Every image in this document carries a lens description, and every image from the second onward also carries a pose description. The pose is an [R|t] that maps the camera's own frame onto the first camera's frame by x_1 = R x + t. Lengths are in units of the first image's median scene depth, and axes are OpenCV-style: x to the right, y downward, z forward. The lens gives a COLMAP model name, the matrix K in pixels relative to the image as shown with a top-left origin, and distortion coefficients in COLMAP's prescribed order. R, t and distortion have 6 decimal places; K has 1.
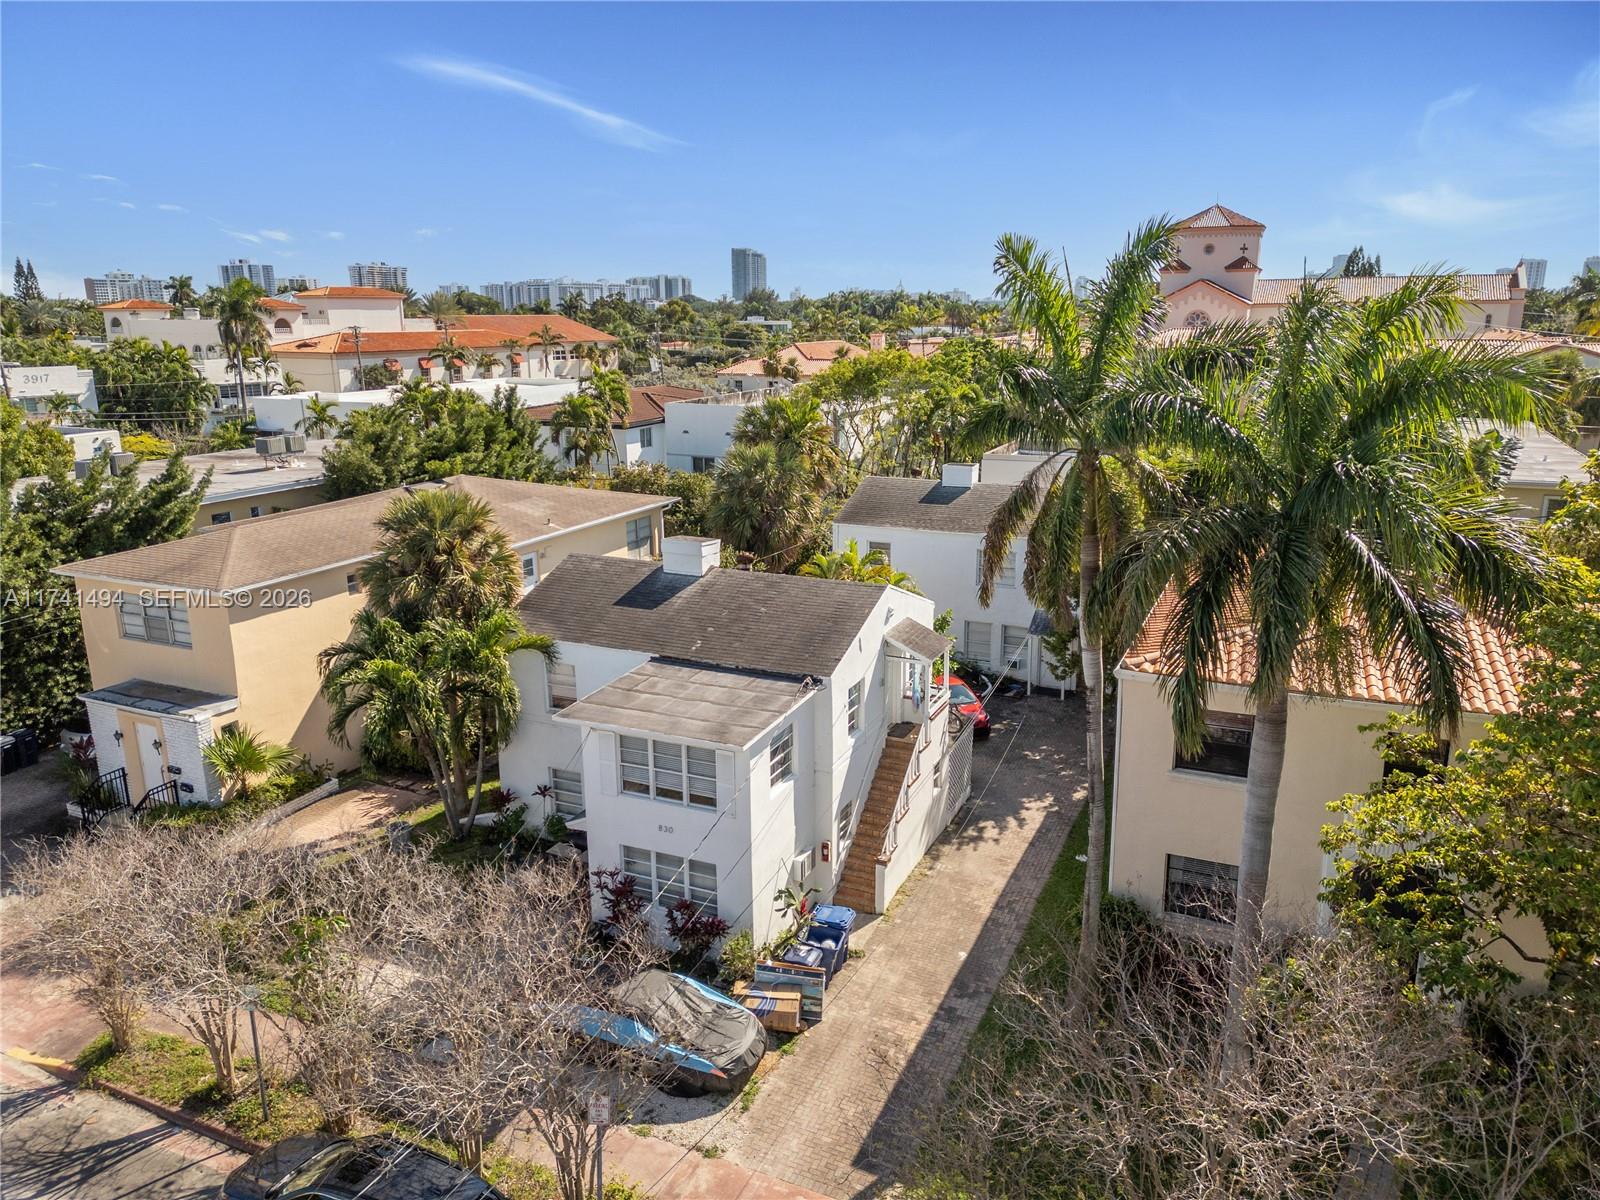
lens RADIAL K [[1123.7, 0, 797.7], [0, 1123.7, 591.2], [0, 0, 1]] dist [0.073193, -0.070826]
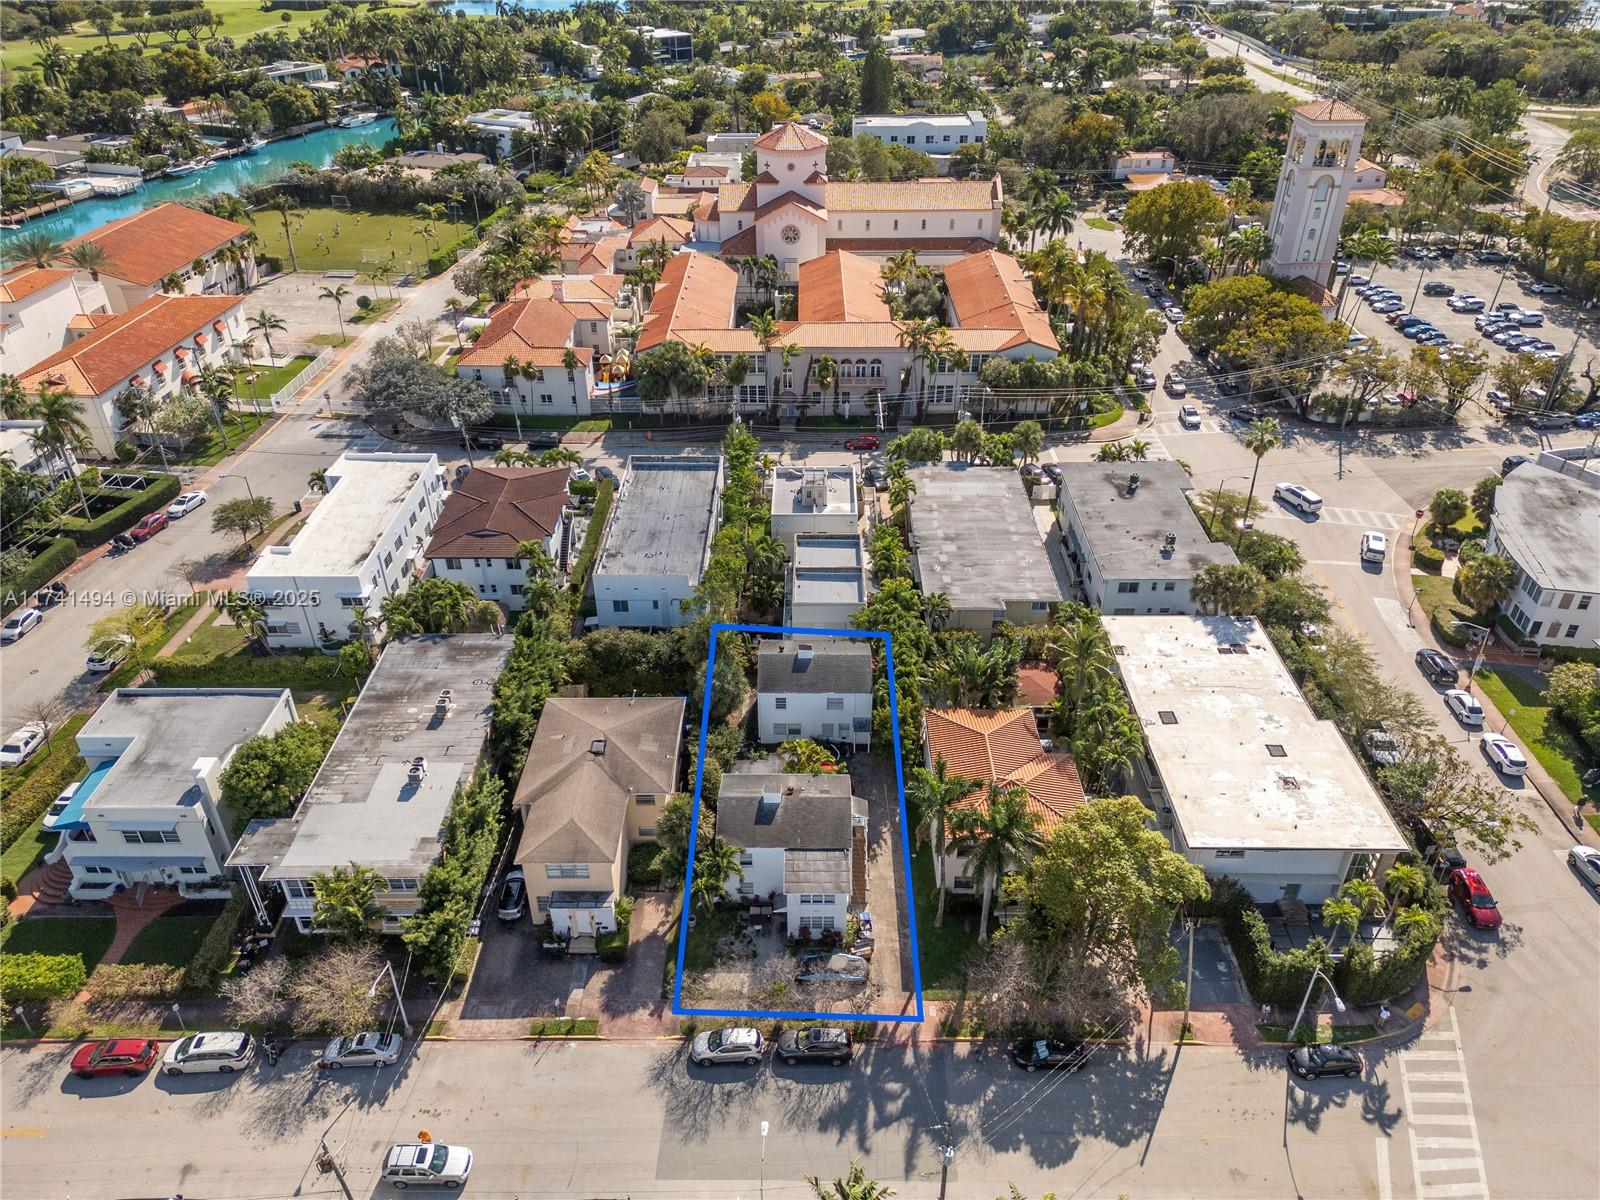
lens RADIAL K [[1123.7, 0, 806.2], [0, 1123.7, 603.7], [0, 0, 1]] dist [0.073193, -0.070826]
pose [[0.910176, -0.221439, 0.350063, -0.836185], [0.094152, 0.933588, 0.345758, -1.336246], [-0.403379, -0.281741, 0.870579, -1.195653]]
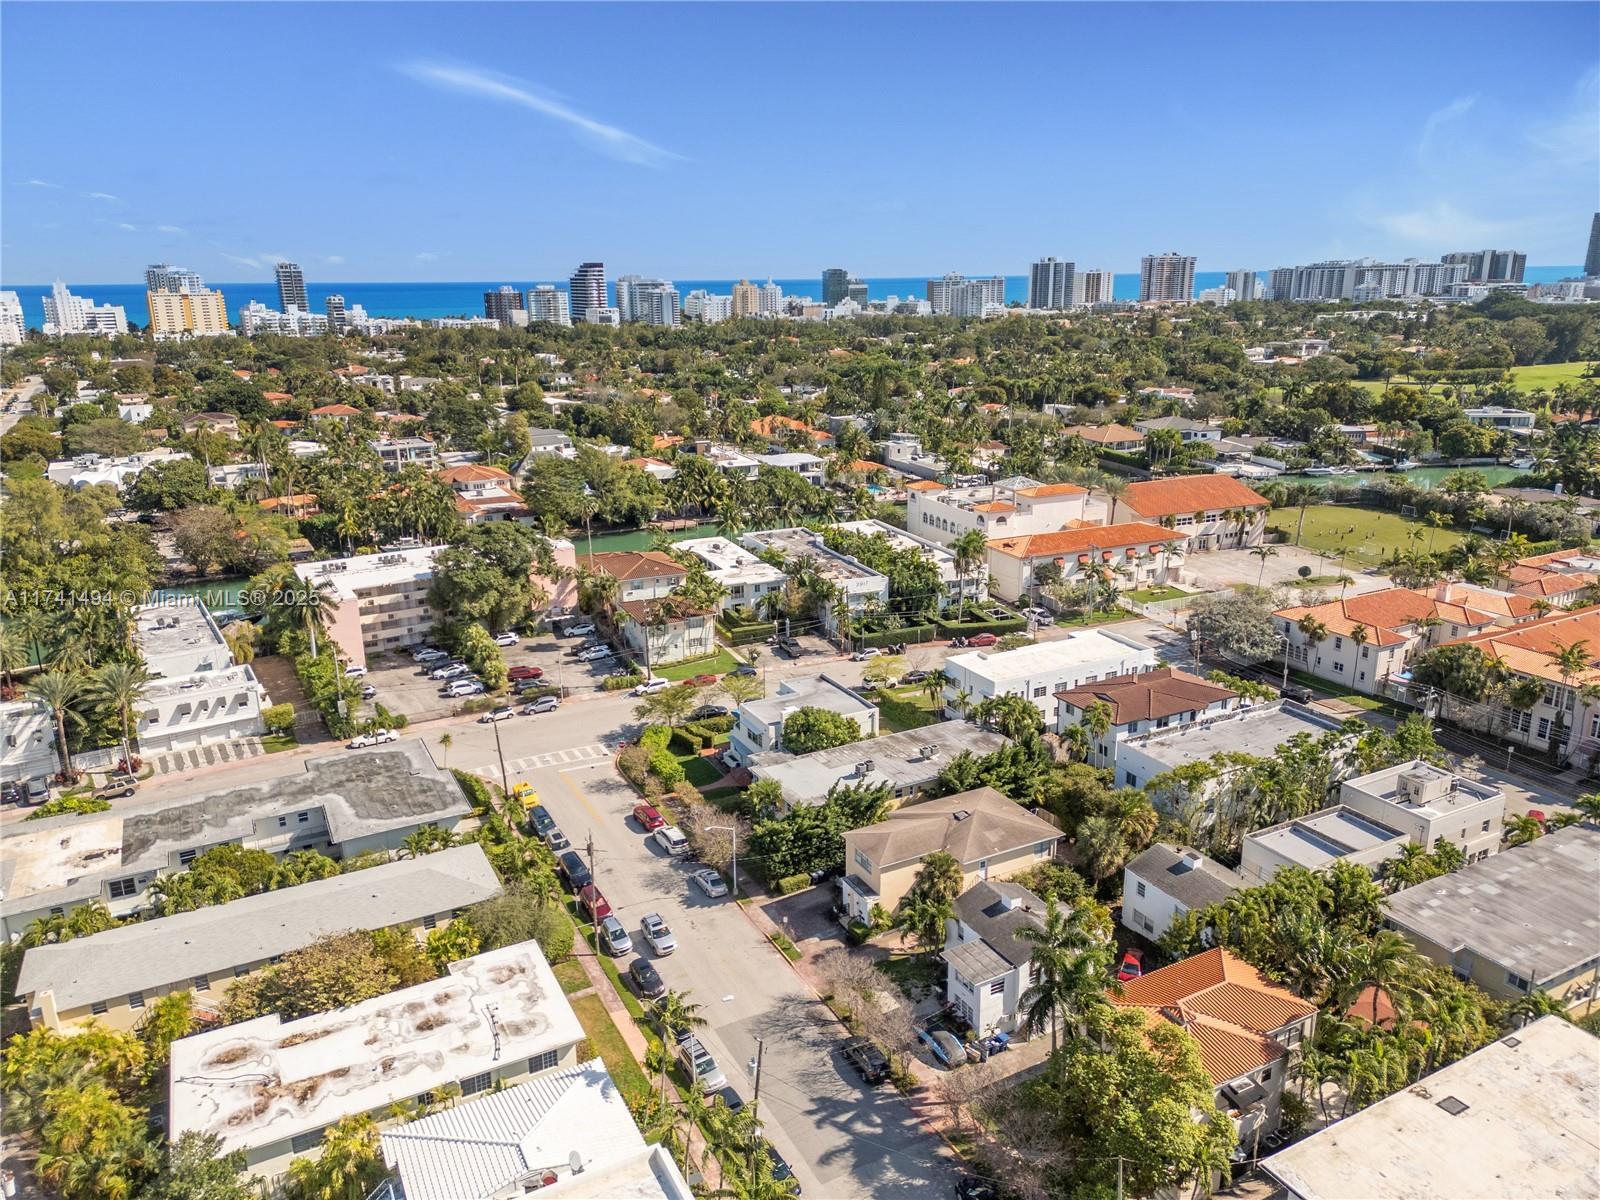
lens RADIAL K [[1123.7, 0, 803.8], [0, 1123.7, 592.3], [0, 0, 1]] dist [0.073193, -0.070826]
pose [[0.796003, 0.165281, -0.582290, 1.059481], [-0.142562, 0.986127, 0.085022, -0.995488], [0.588265, 0.015335, 0.808523, -1.731153]]
